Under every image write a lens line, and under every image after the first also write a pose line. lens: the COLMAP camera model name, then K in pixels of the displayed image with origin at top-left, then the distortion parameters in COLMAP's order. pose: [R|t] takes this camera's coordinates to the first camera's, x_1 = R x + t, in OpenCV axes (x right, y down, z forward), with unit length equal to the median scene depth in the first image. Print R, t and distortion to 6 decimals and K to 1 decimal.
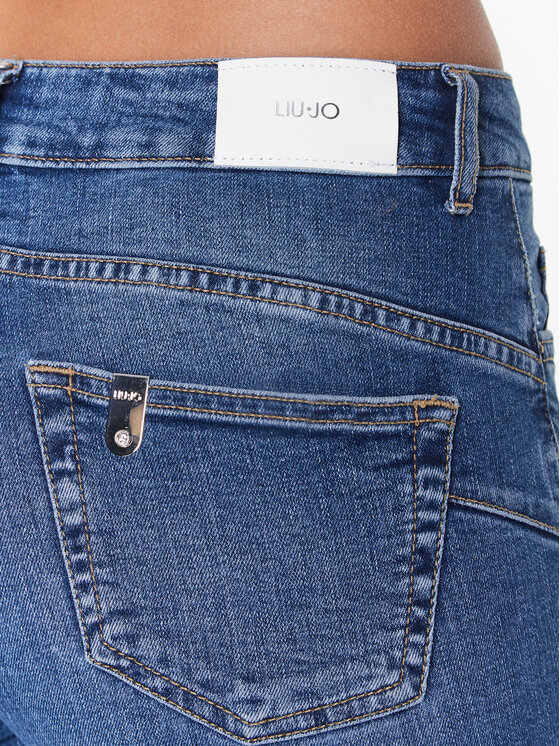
lens RADIAL K [[1836.6, 0, 278.7], [0, 1836.6, 372.7], [0, 0, 1]] dist [-0.078051, 0.000000]
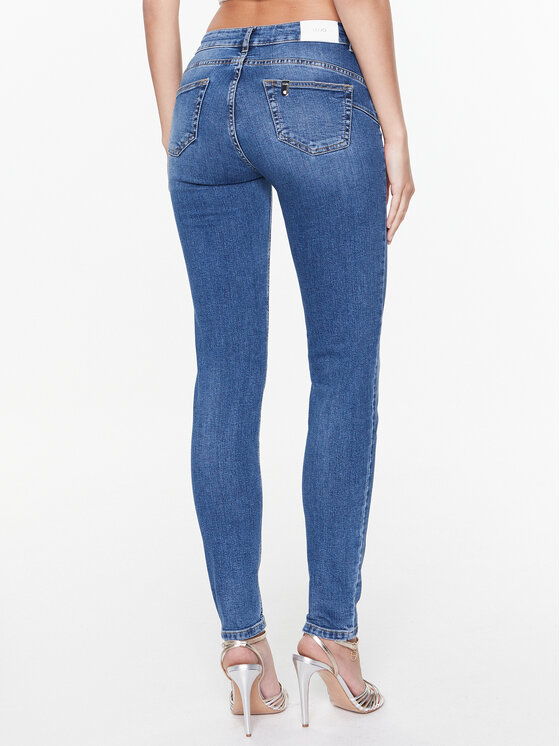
lens RADIAL K [[956.5, 0, 281.3], [0, 956.5, 373.7], [0, 0, 1]] dist [0.035453, 0.000000]
pose [[0.997525, -0.027346, 0.064784, -0.274930], [0.034331, 0.993416, -0.109295, 1.035206], [-0.061369, 0.111249, 0.991896, -1.403098]]
